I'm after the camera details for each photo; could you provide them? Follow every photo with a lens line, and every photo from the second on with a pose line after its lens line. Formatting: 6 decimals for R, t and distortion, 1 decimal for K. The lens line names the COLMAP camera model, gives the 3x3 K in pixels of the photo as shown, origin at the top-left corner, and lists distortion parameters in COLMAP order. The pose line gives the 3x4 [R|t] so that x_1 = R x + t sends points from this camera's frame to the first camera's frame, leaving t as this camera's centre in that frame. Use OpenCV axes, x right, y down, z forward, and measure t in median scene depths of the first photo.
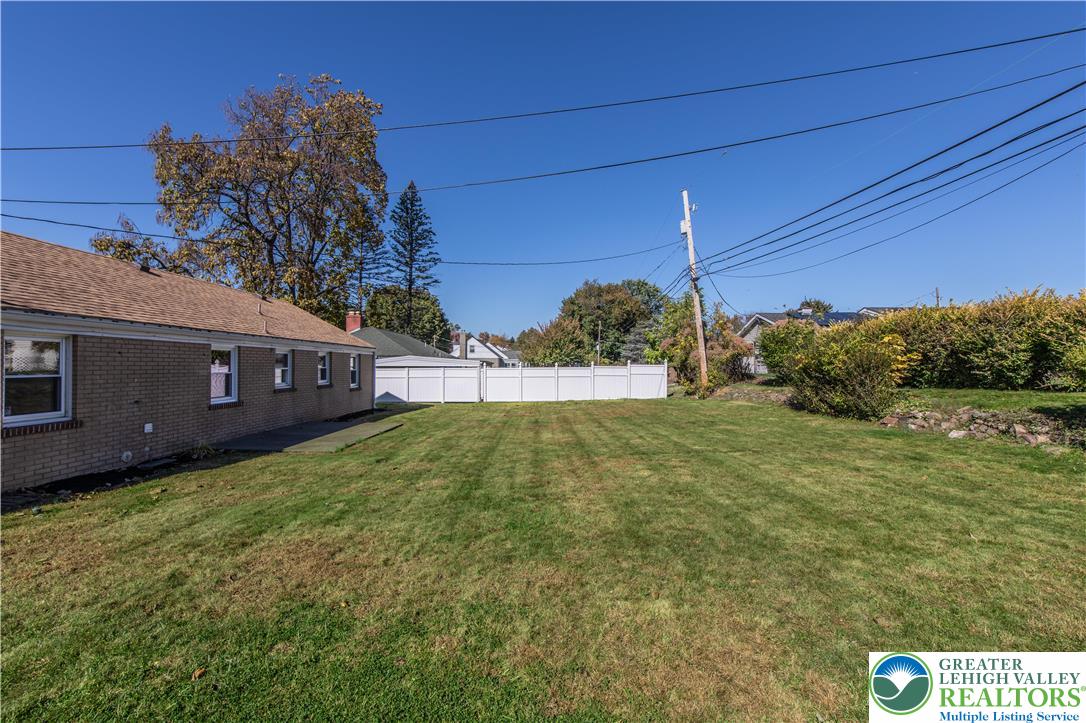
lens RADIAL K [[479.5, 0, 535.0], [0, 479.5, 366.4], [0, 0, 1]] dist [0.002830, 0.000341]
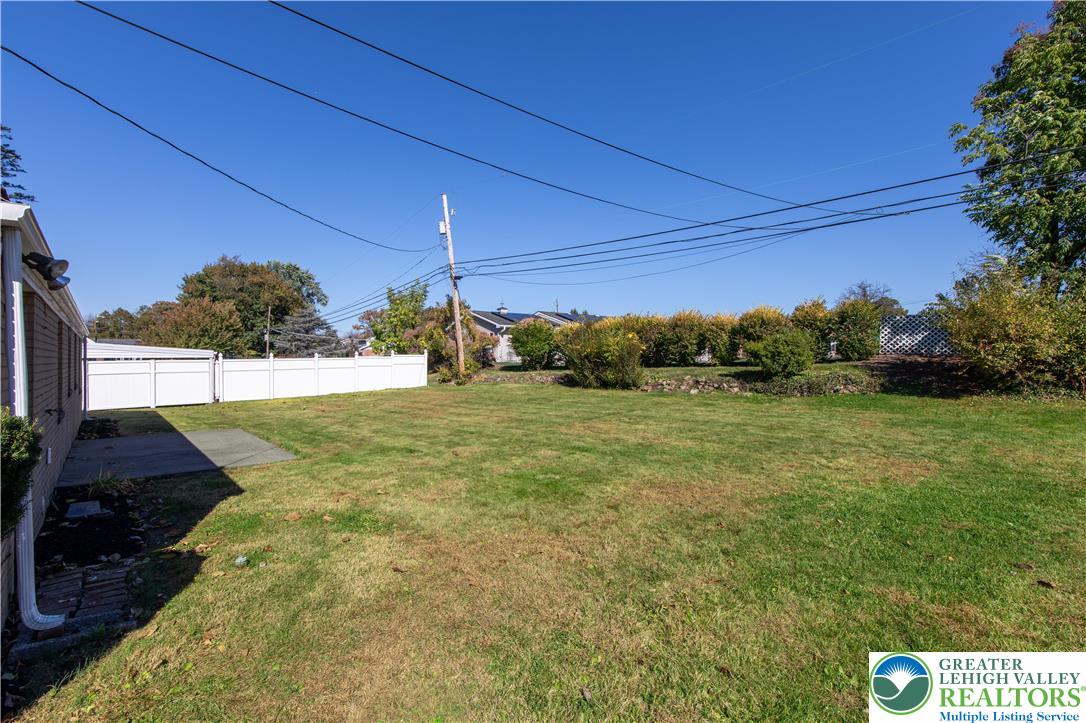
lens RADIAL K [[479.5, 0, 549.2], [0, 479.5, 365.6], [0, 0, 1]] dist [0.002830, 0.000341]
pose [[0.726730, -0.019501, 0.686647, -0.255169], [0.009781, 0.999789, 0.018043, 0.004244], [-0.686854, -0.006396, 0.726767, 0.039173]]
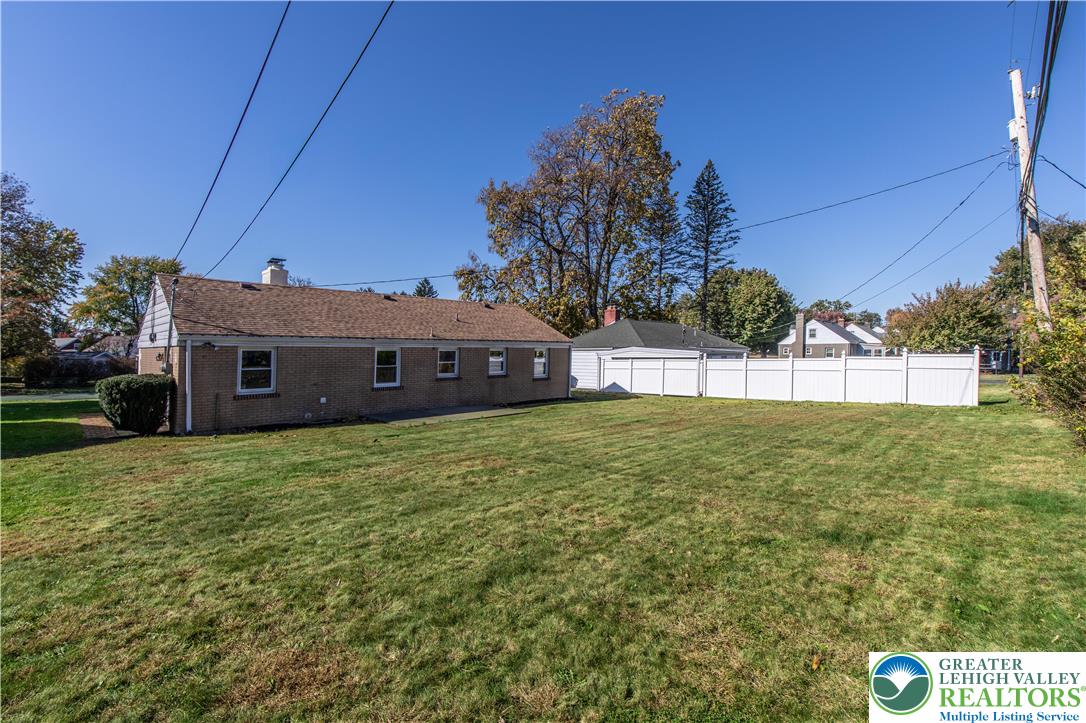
lens RADIAL K [[479.5, 0, 503.9], [0, 479.5, 348.3], [0, 0, 1]] dist [0.002830, 0.000341]
pose [[0.699770, -0.017122, -0.714163, 0.274464], [0.008824, 0.999844, -0.015325, -0.006576], [0.714314, 0.004422, 0.699812, 0.097540]]
